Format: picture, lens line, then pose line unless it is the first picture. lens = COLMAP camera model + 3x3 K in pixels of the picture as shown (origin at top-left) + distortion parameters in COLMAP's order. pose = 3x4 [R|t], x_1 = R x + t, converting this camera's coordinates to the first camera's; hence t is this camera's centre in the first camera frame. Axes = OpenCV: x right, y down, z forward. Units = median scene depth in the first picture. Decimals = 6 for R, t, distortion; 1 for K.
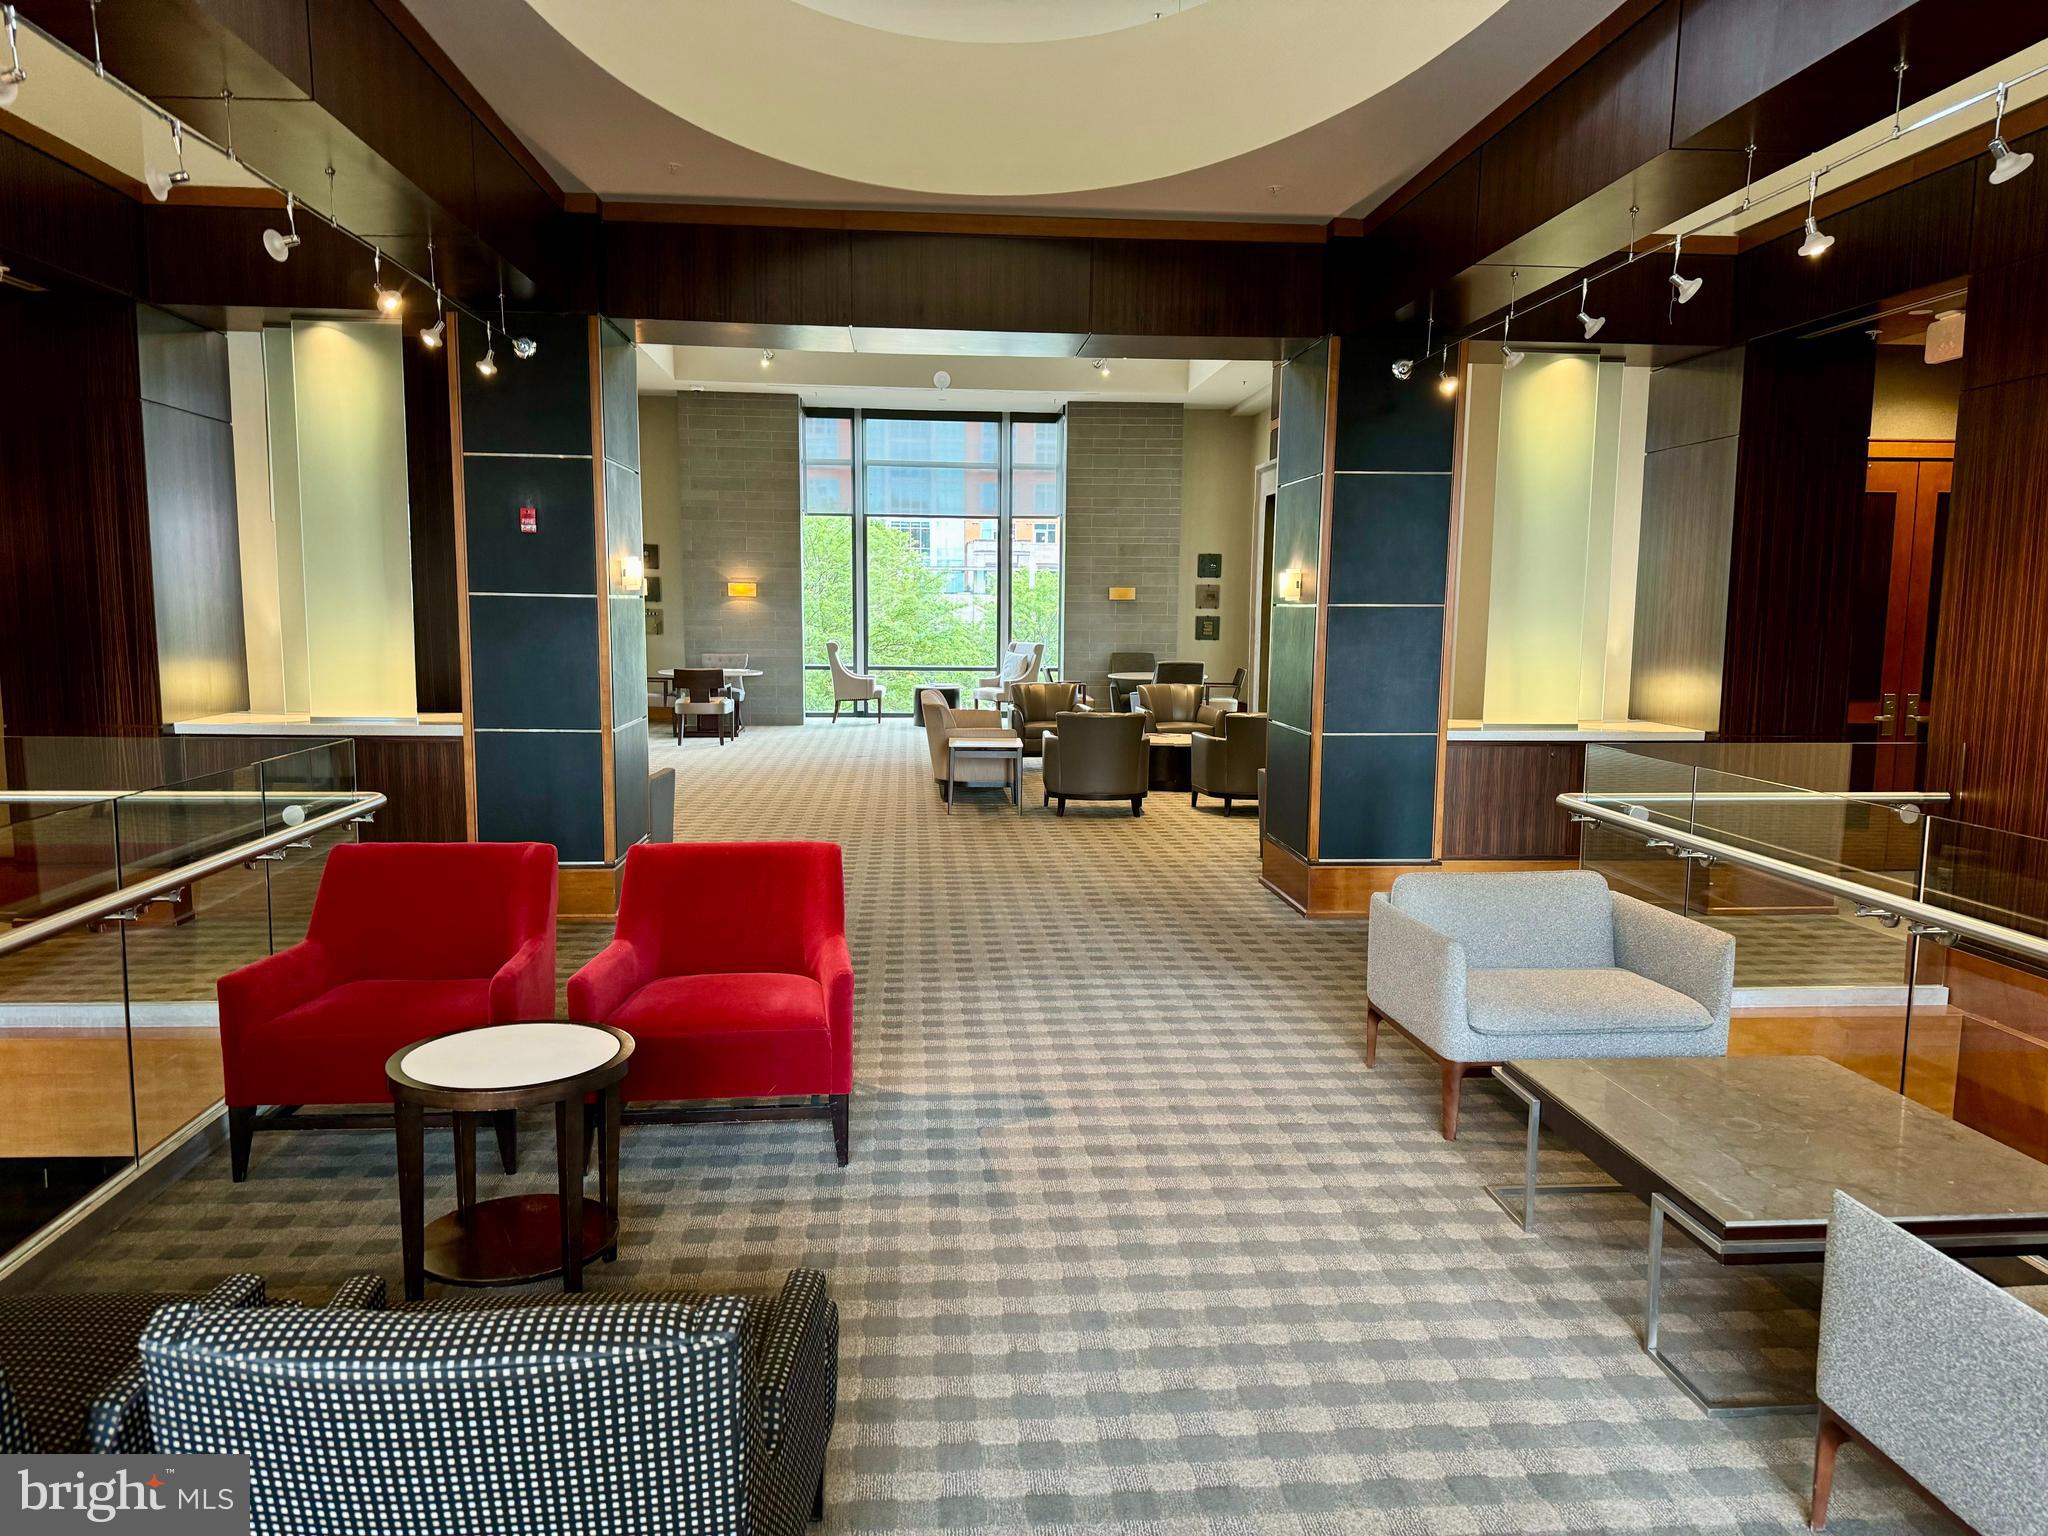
lens RADIAL K [[1416.1, 0, 1028.4], [0, 1416.1, 771.0], [0, 0, 1]] dist [0.011038, 0.000446]
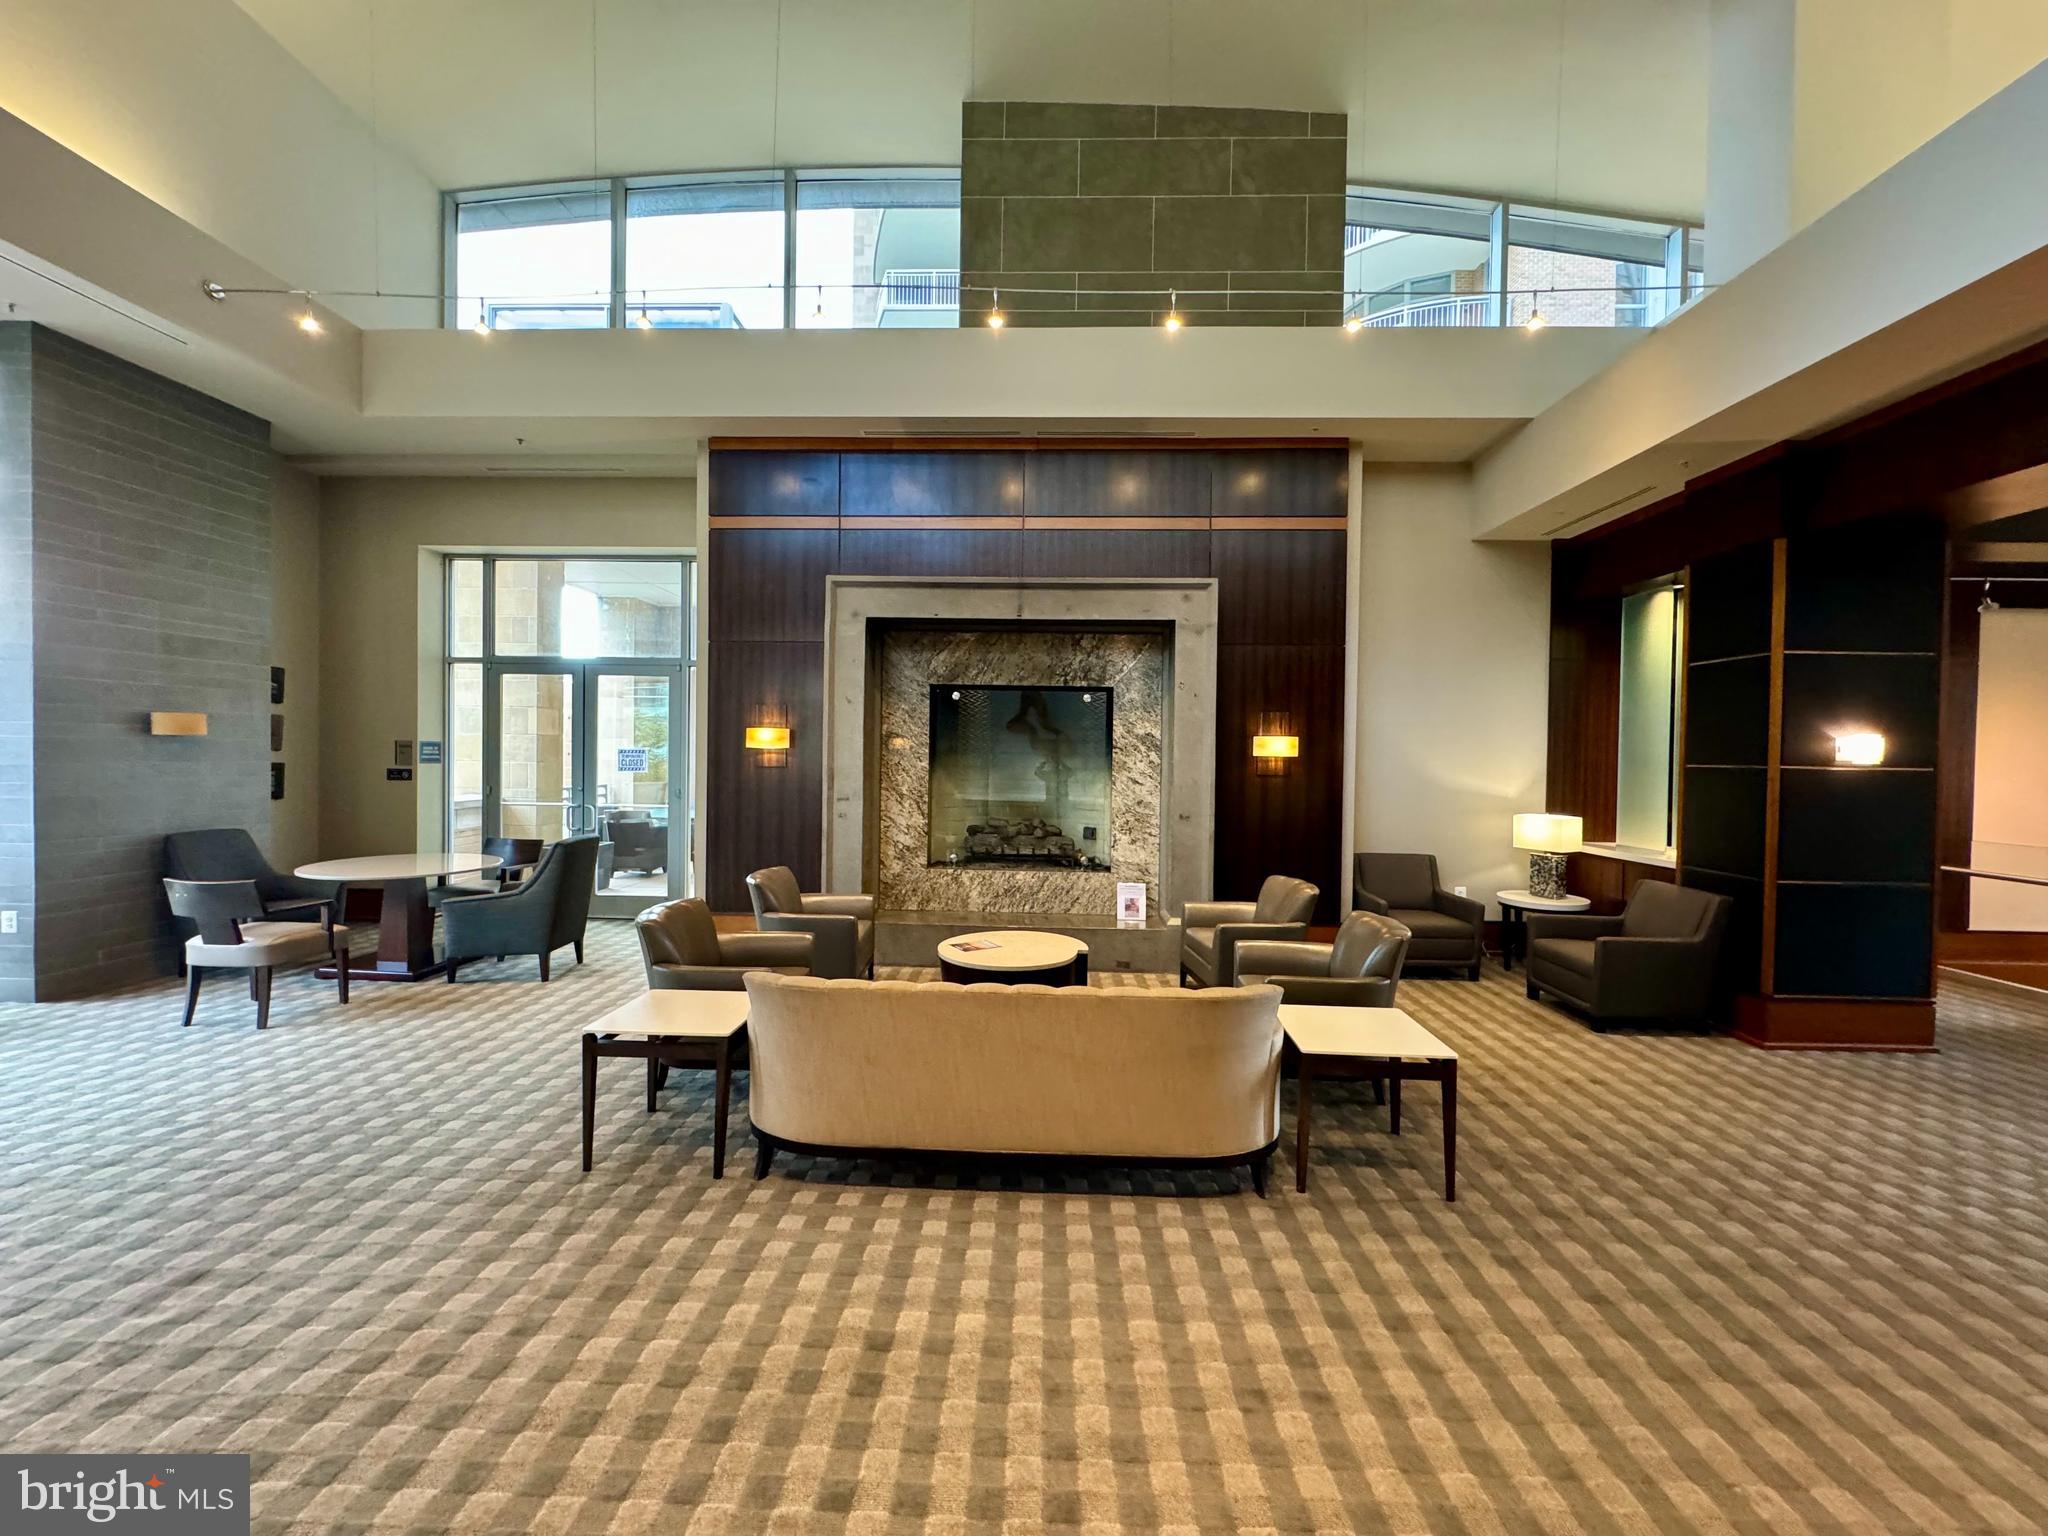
lens RADIAL K [[819.0, 0, 1023.5], [0, 819.0, 766.1], [0, 0, 1]] dist [0.000909, 0.000281]
pose [[0.113565, -0.021791, 0.993292, -0.200871], [0.103776, 0.994551, 0.009954, -0.076278], [-0.988096, 0.101950, 0.115207, 0.623522]]
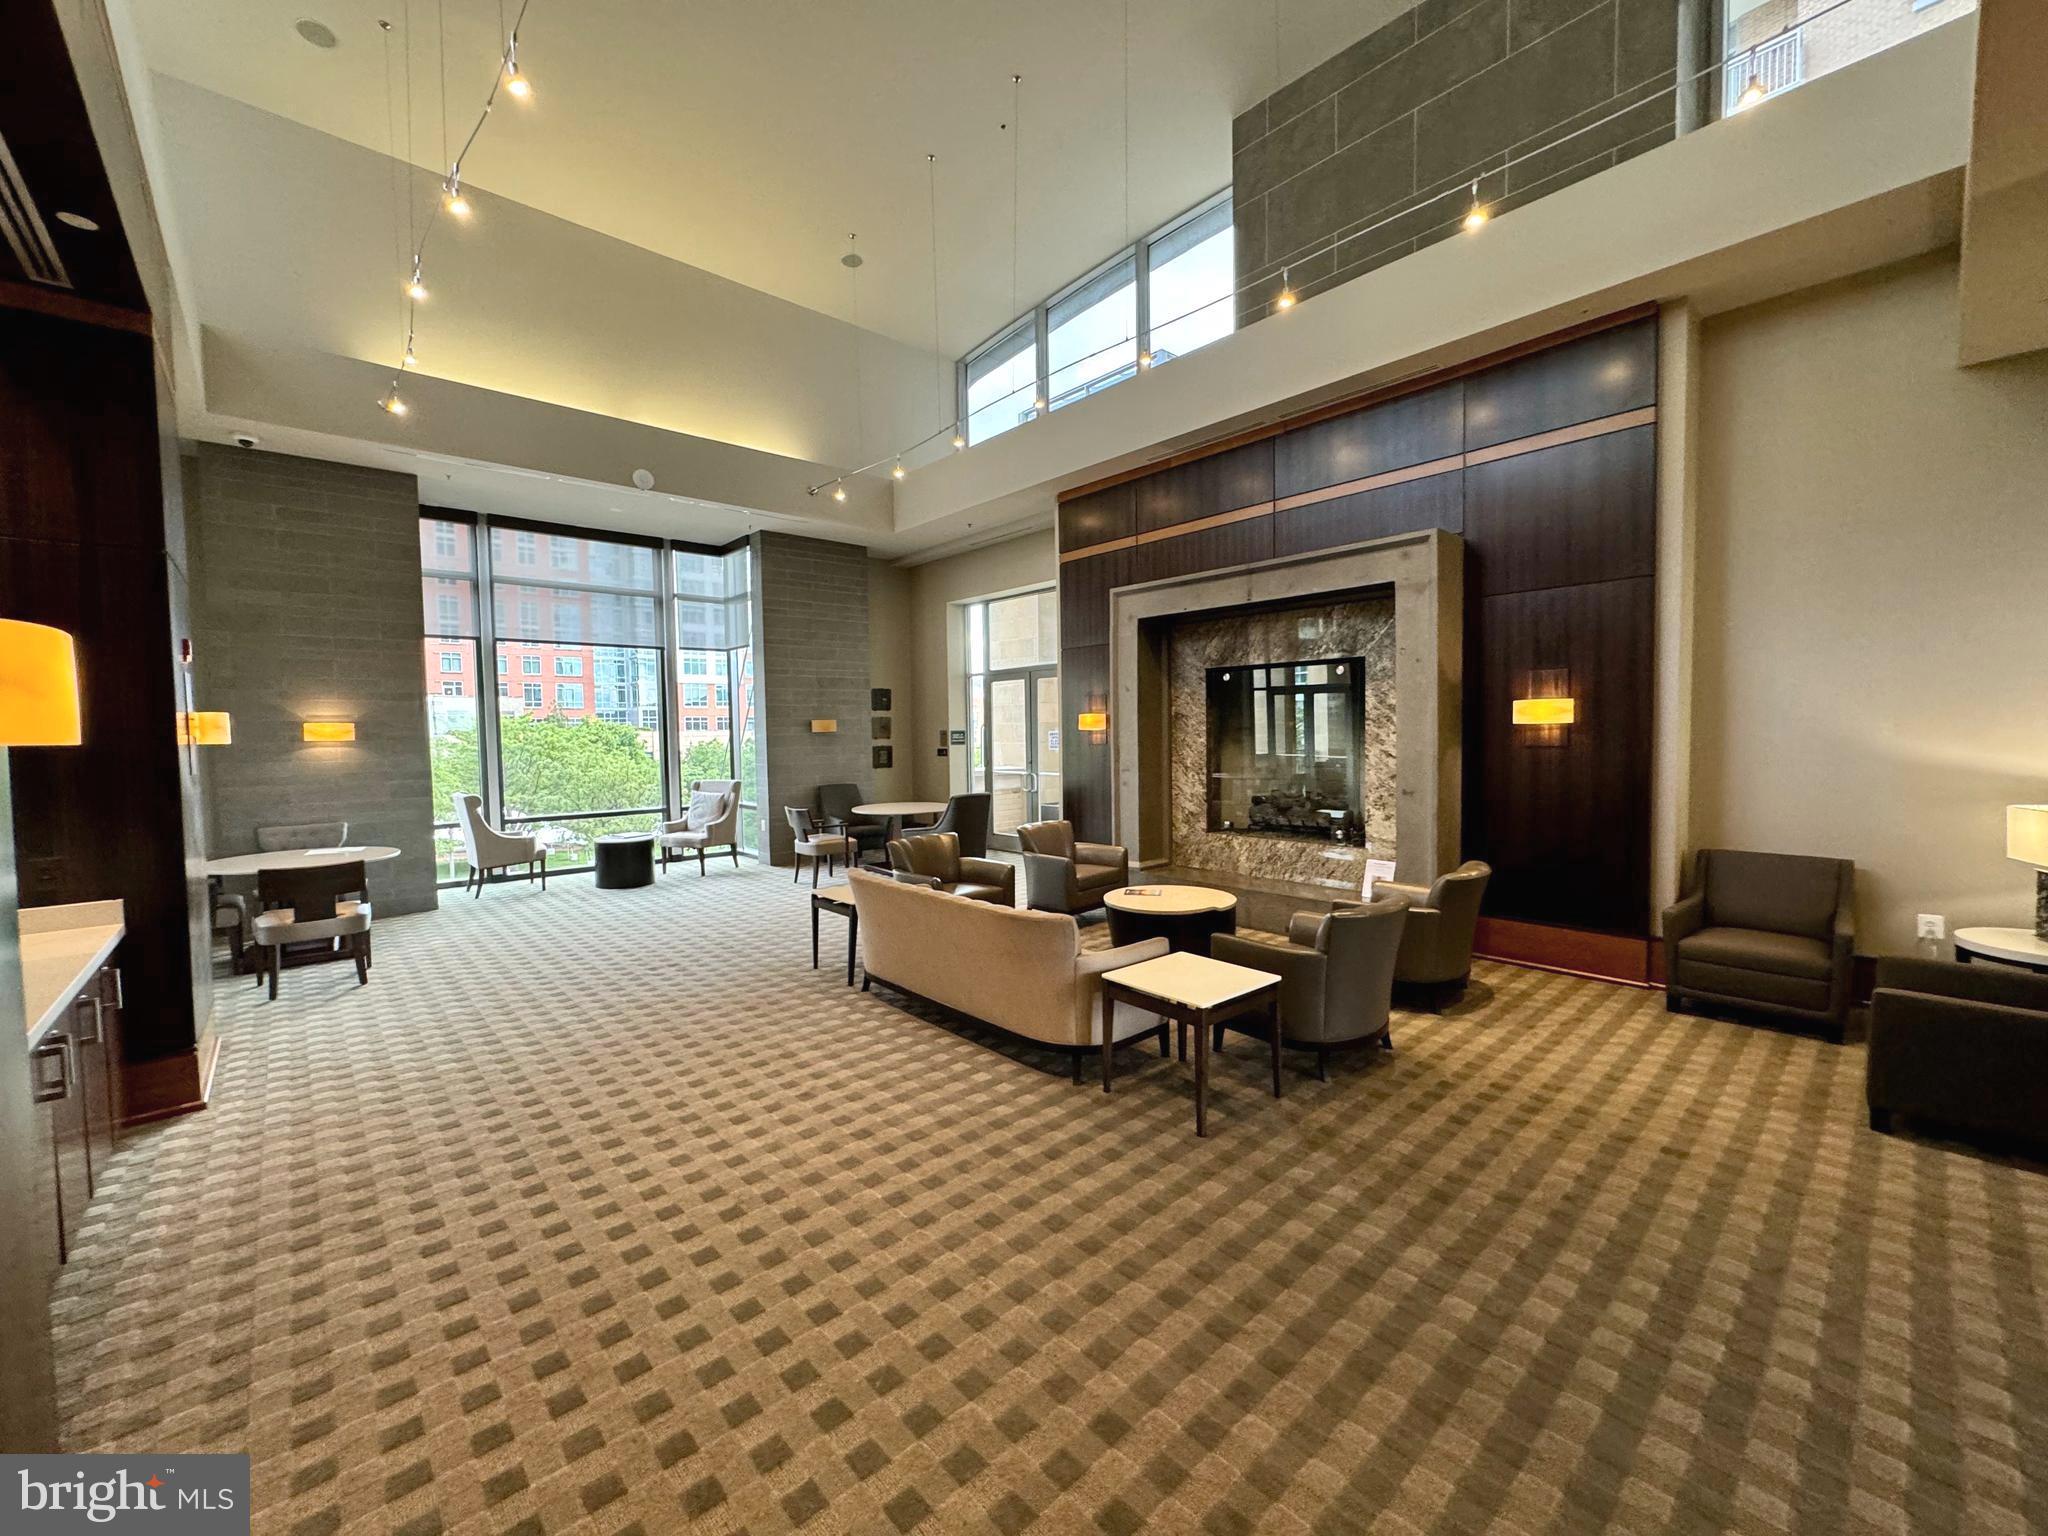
lens RADIAL K [[819.0, 0, 1016.2], [0, 819.0, 764.1], [0, 0, 1]] dist [0.000909, 0.000281]
pose [[0.797668, -0.048169, 0.601170, -0.167633], [0.095888, 0.994255, -0.047565, -0.056338], [-0.595425, 0.095586, 0.797705, 0.445691]]
